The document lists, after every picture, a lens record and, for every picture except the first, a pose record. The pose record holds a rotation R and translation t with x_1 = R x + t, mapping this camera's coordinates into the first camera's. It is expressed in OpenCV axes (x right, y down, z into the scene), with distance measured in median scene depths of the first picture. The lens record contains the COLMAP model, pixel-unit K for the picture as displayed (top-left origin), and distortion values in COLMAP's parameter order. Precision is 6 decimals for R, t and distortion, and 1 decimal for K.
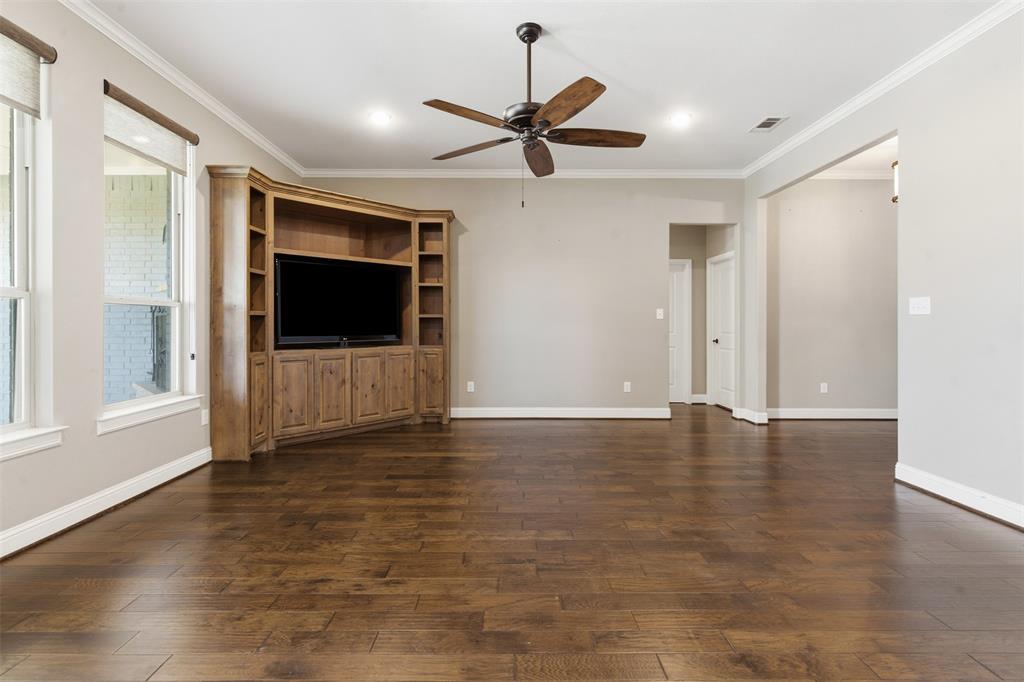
lens RADIAL K [[484.3, 0, 509.4], [0, 484.3, 323.1], [0, 0, 1]] dist [0.016192, 0.000233]
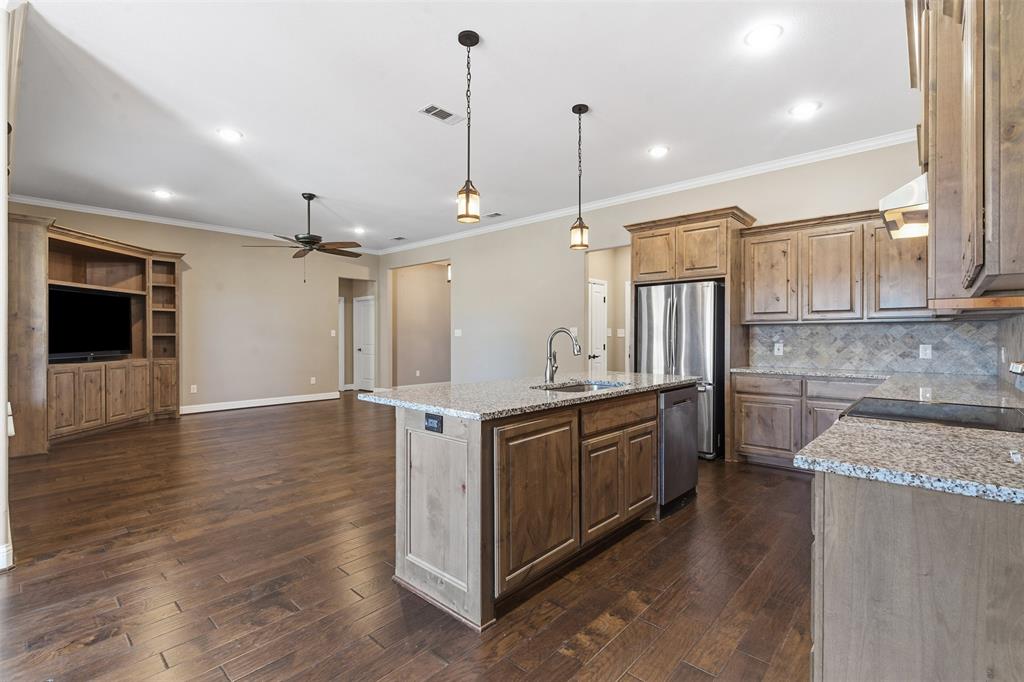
lens RADIAL K [[466.4, 0, 508.4], [0, 466.4, 339.1], [0, 0, 1]] dist [0.009549, -0.004220]
pose [[0.684685, -0.005123, 0.728822, -0.450538], [-0.001732, 0.999961, 0.008656, -0.015718], [-0.728837, -0.007189, 0.684649, -0.511074]]
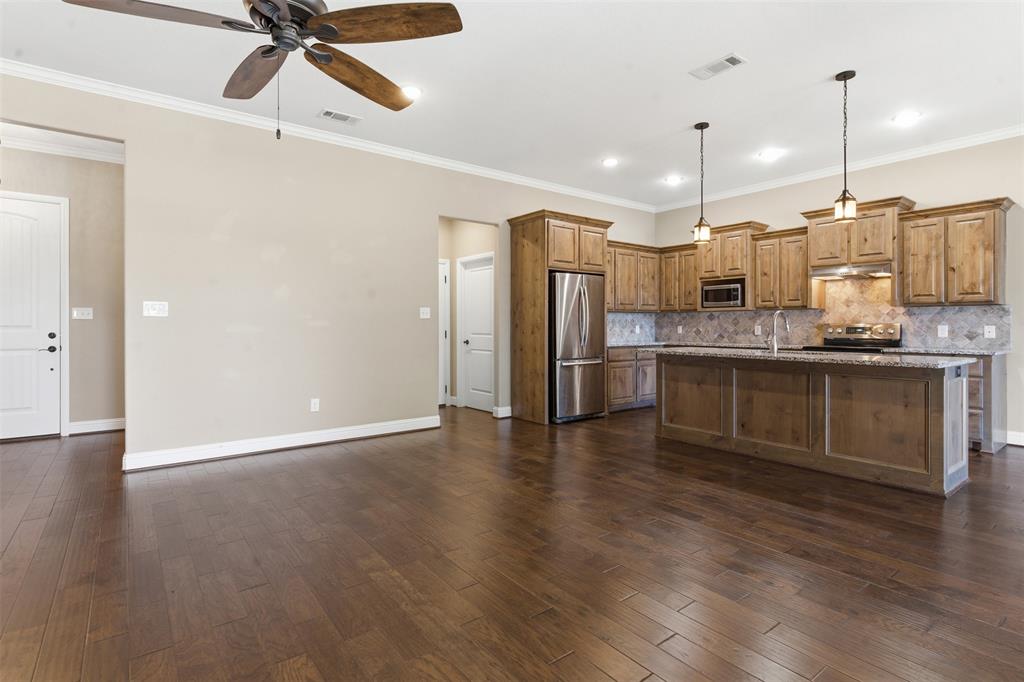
lens RADIAL K [[509.6, 0, 501.2], [0, 509.6, 327.6], [0, 0, 1]] dist [0.001161, -0.001151]
pose [[-0.593788, -0.004211, 0.804611, -0.387389], [-0.003298, 0.999991, 0.002799, 0.001554], [-0.804615, -0.000992, -0.593796, 0.664008]]
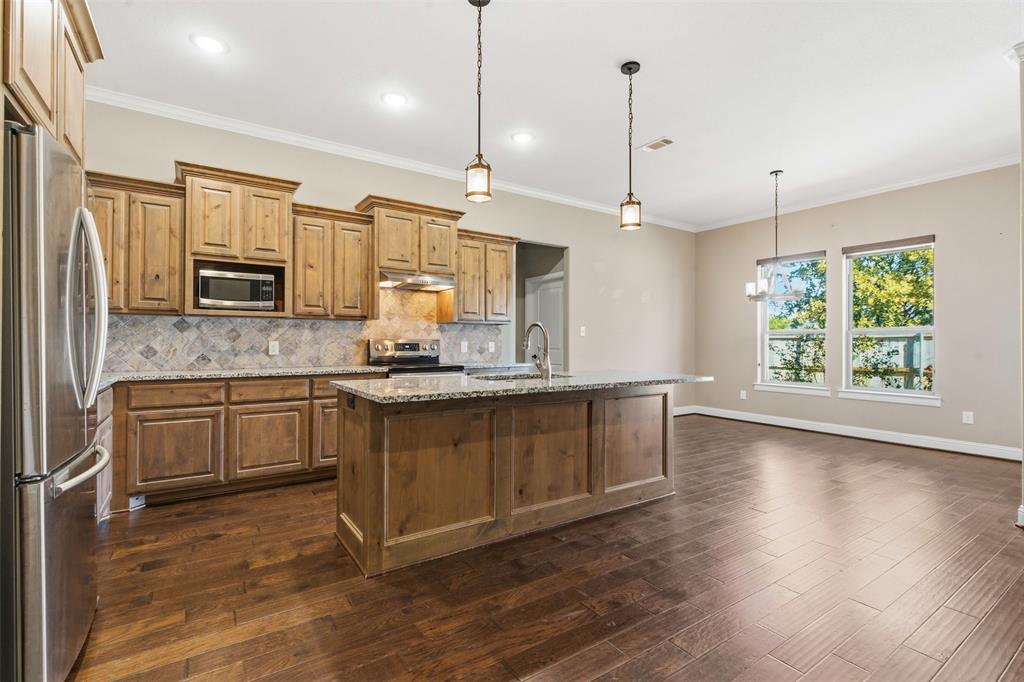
lens RADIAL K [[466.4, 0, 516.9], [0, 466.4, 338.9], [0, 0, 1]] dist [0.009549, -0.004220]
pose [[-0.829849, -0.008323, -0.557926, 0.332215], [-0.003719, 0.999949, -0.009385, 0.000245], [0.557976, -0.005713, -0.829838, 0.277150]]
